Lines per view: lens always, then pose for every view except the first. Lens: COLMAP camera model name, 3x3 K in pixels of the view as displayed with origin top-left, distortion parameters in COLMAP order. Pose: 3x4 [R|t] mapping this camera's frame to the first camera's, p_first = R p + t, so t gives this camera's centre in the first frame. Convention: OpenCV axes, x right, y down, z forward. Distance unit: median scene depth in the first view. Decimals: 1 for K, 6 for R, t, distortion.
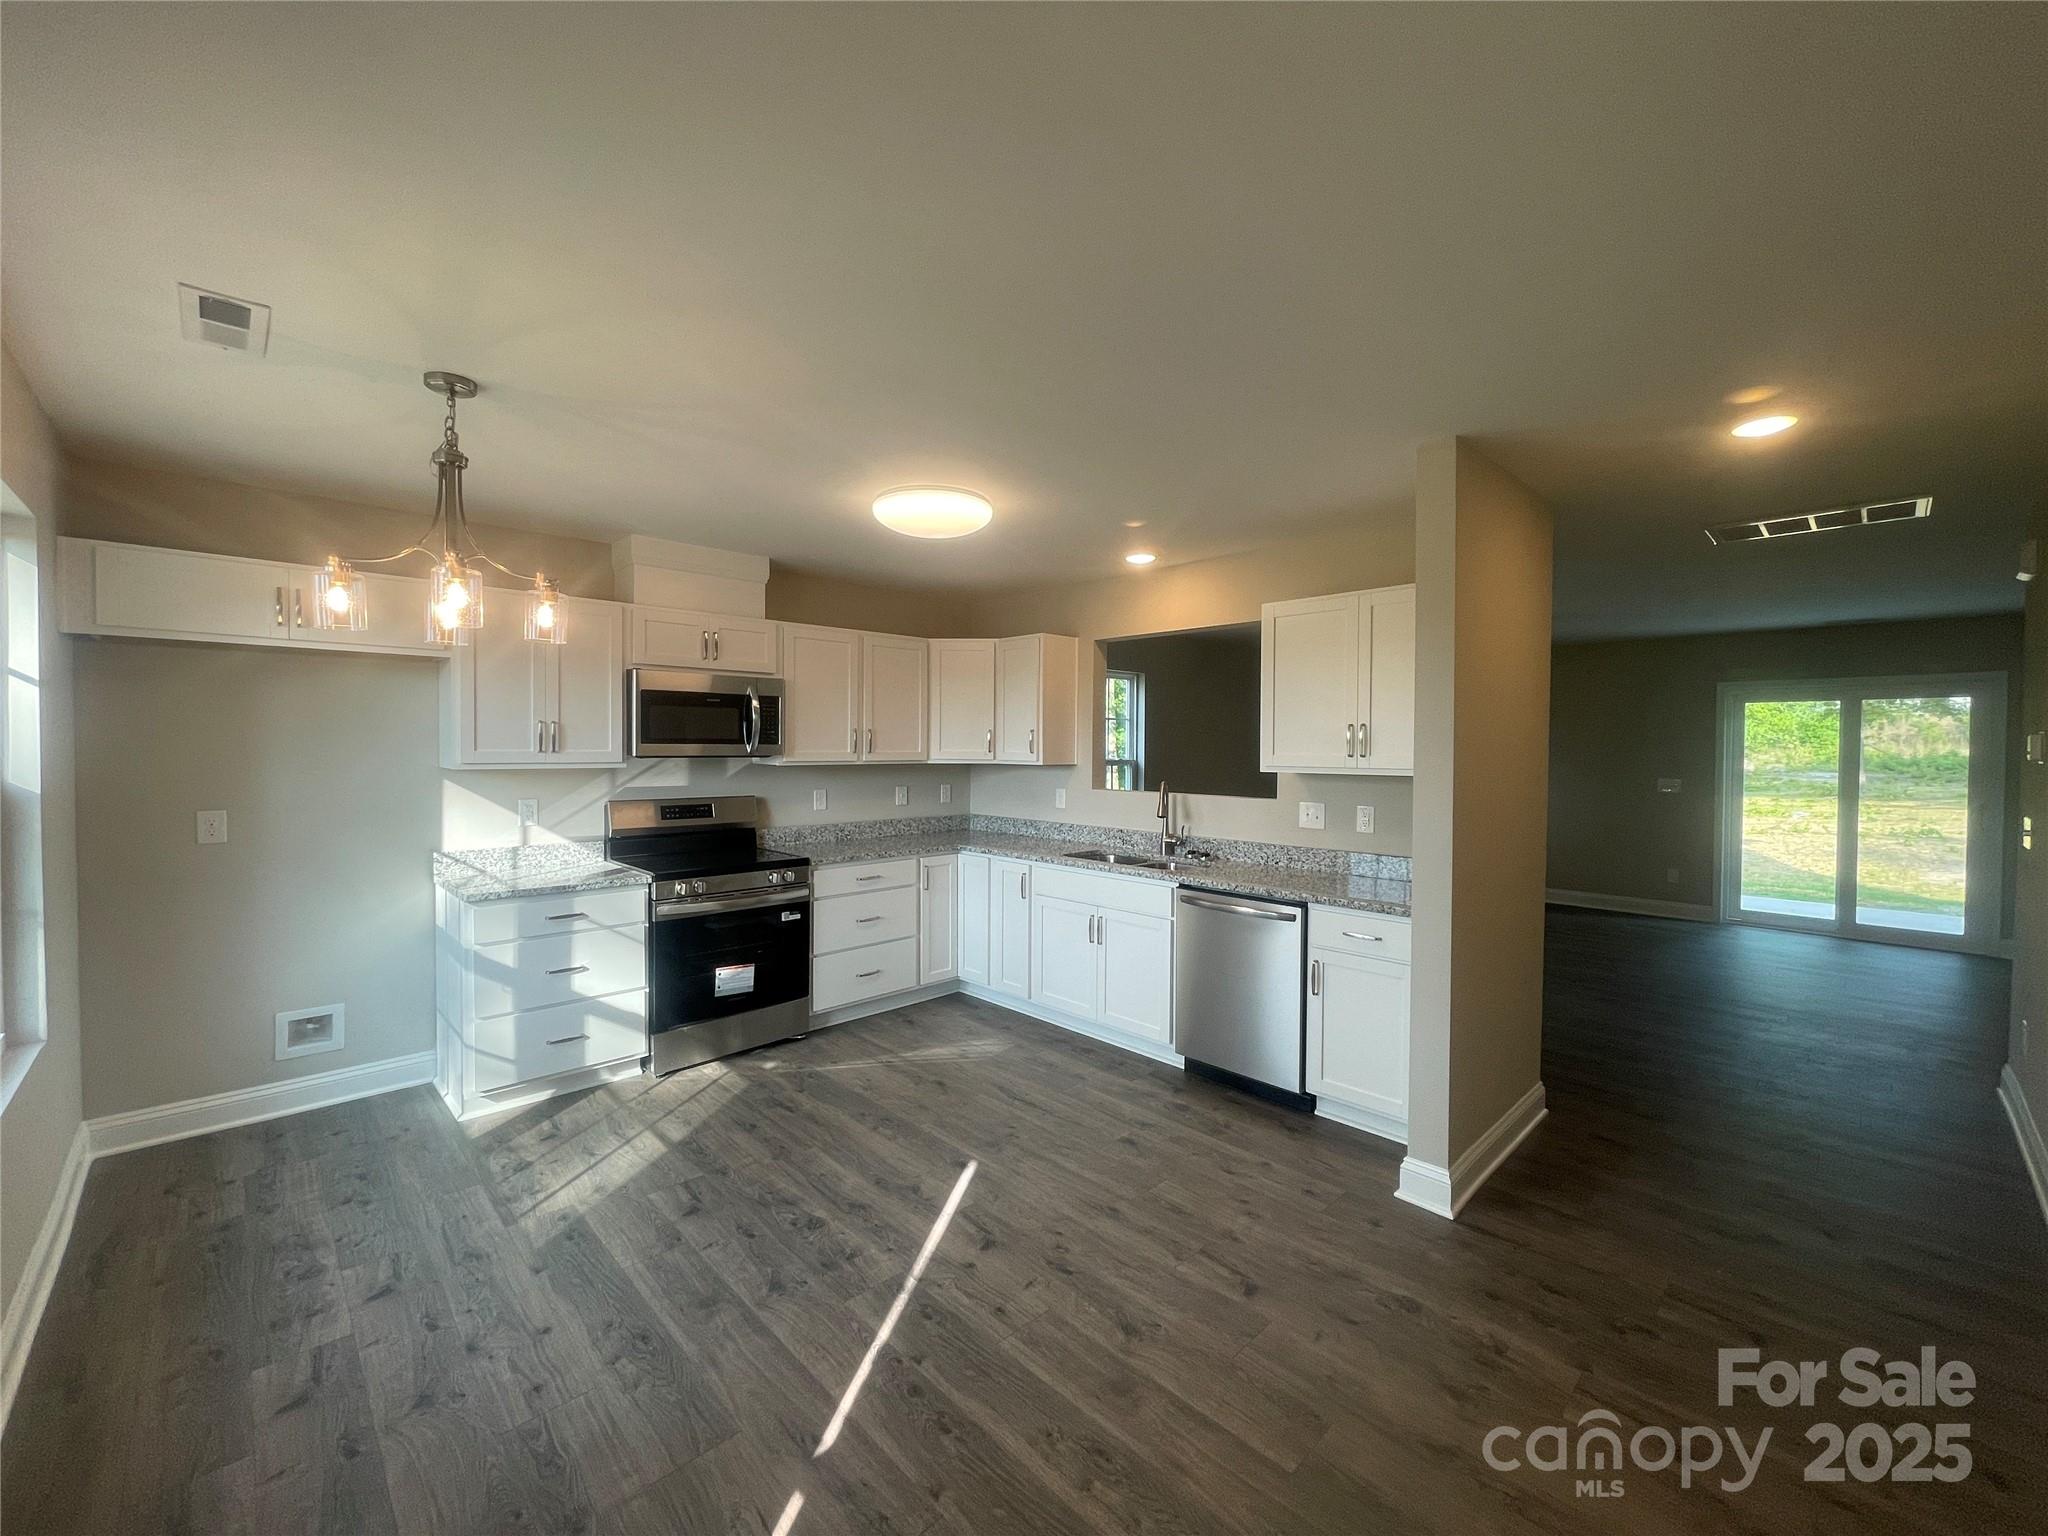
lens RADIAL K [[834.5, 0, 1016.6], [0, 834.5, 763.2], [0, 0, 1]] dist [0.000153, 0.000497]
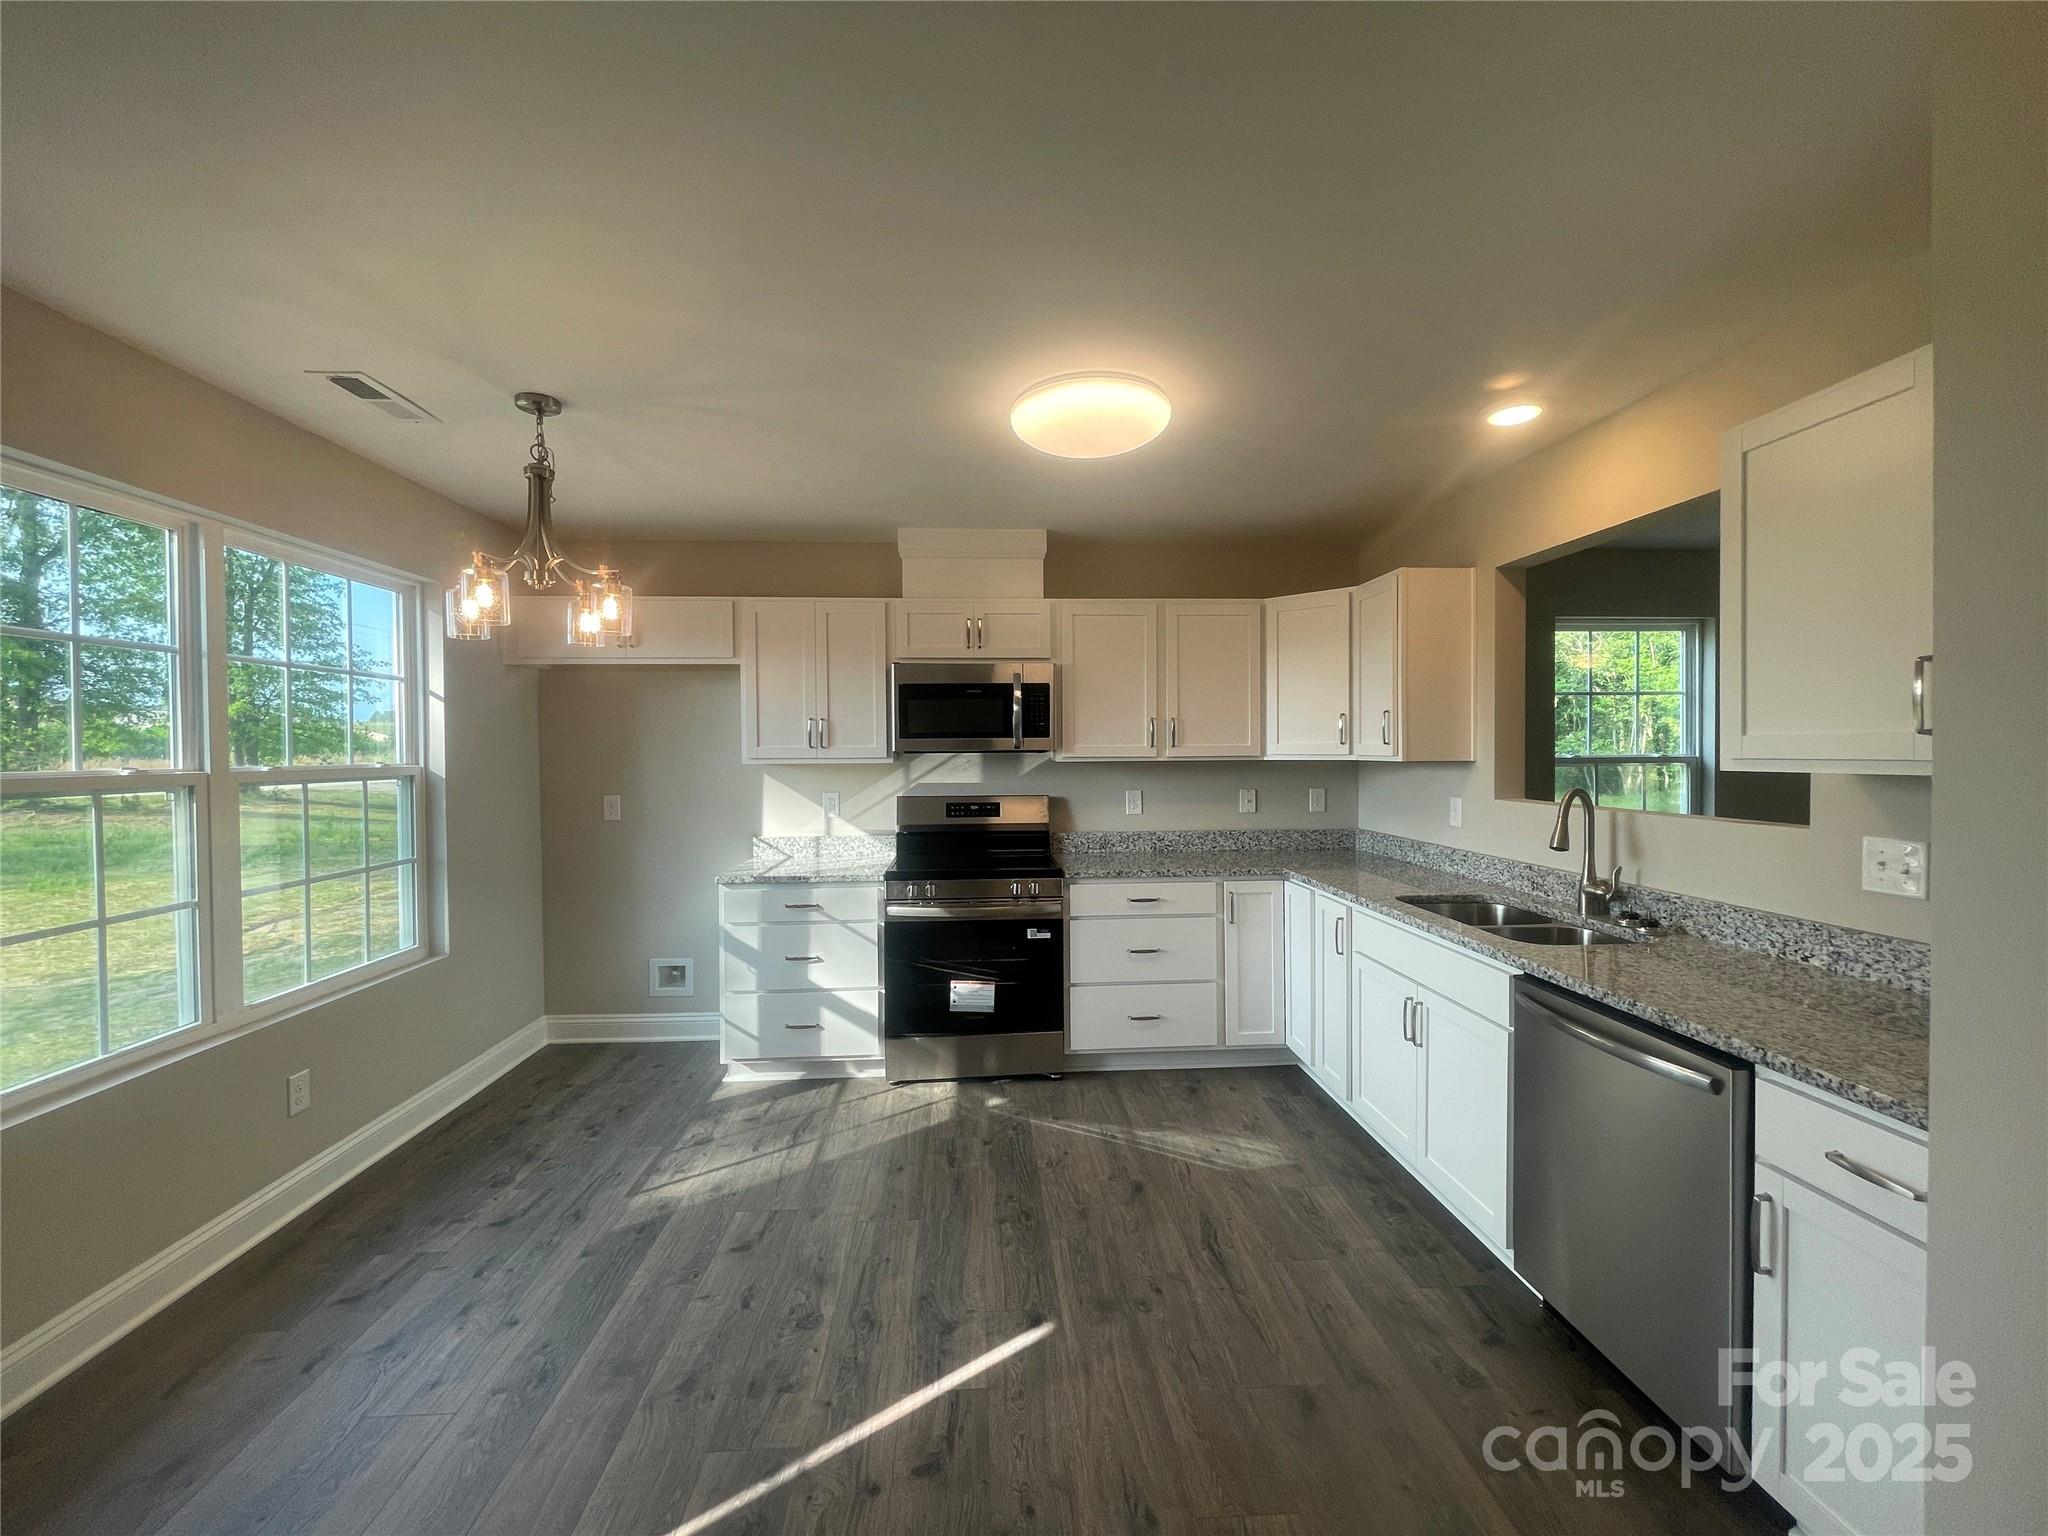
lens RADIAL K [[834.5, 0, 1016.6], [0, 834.5, 763.2], [0, 0, 1]] dist [0.000153, 0.000497]
pose [[0.759636, -0.000434, -0.650349, 0.291256], [-0.002527, 0.999990, -0.003619, 0.008466], [0.650344, 0.004392, 0.759627, 0.341519]]
